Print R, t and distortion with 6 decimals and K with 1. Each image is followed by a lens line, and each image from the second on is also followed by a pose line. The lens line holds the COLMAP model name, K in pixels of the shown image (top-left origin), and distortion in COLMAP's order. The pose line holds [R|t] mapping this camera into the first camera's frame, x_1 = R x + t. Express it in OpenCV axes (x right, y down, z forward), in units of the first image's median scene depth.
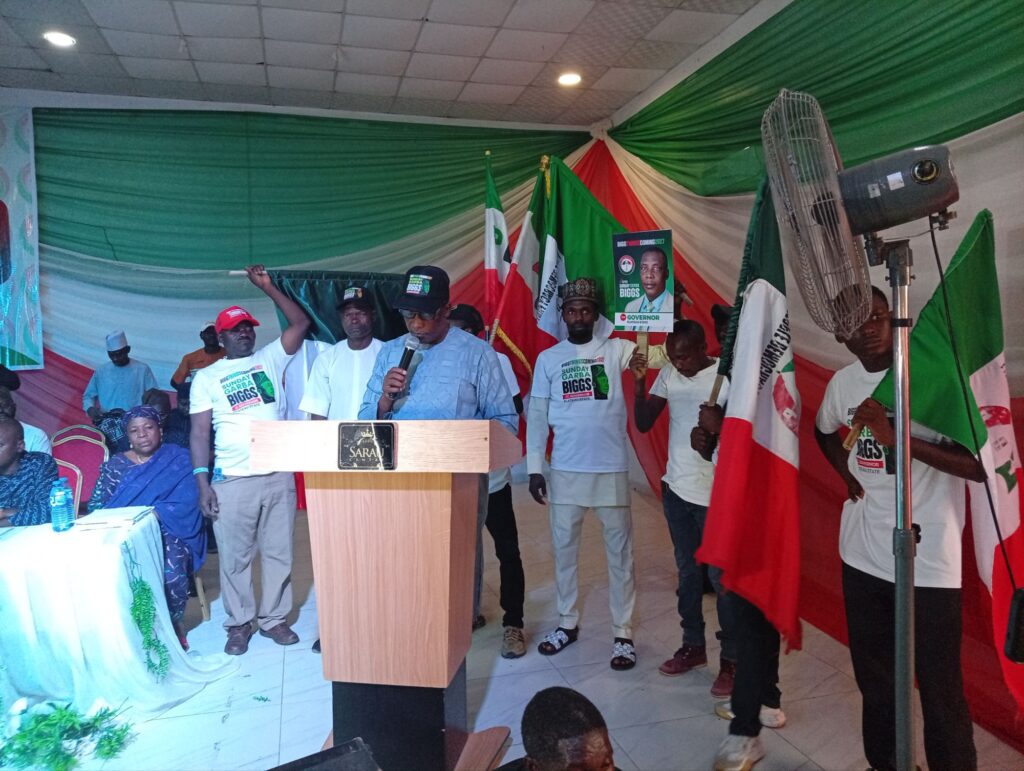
lens RADIAL K [[777.5, 0, 512.0], [0, 777.5, 385.5], [0, 0, 1]] dist [-0.004261, -0.005197]
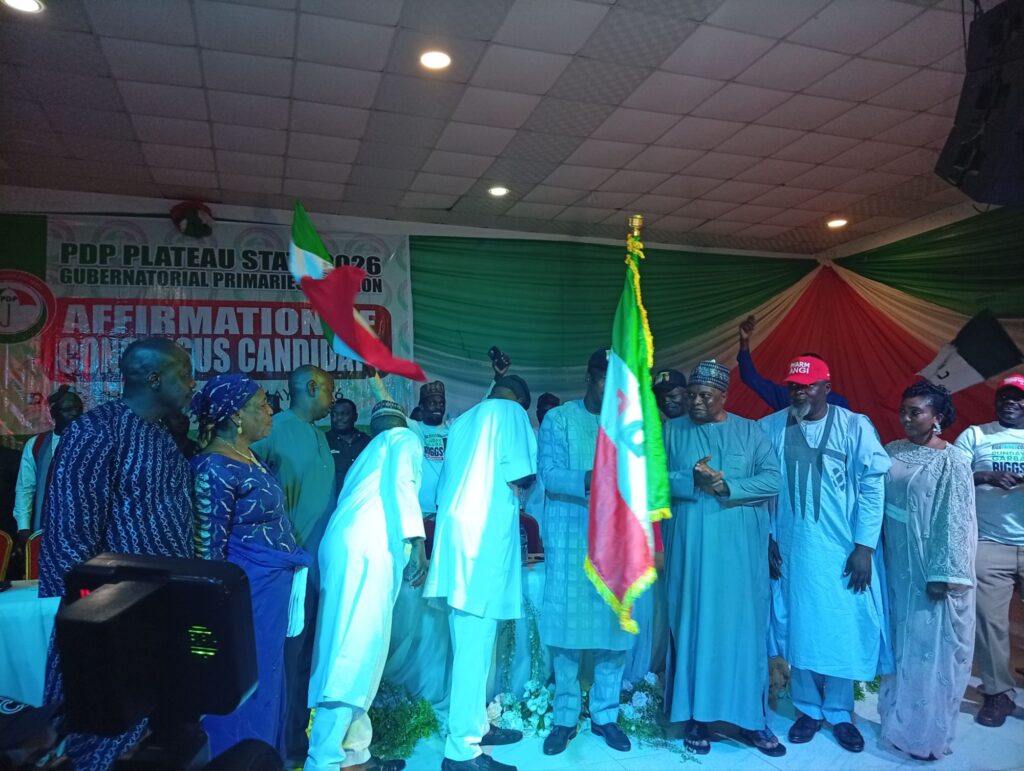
lens RADIAL K [[763.8, 0, 512.0], [0, 763.8, 385.5], [0, 0, 1]] dist [0.057379, -0.139090]
pose [[0.999324, 0.014126, 0.033936, -0.487514], [-0.010071, 0.993102, -0.116817, 0.020729], [-0.035353, 0.116396, 0.992574, -0.191680]]
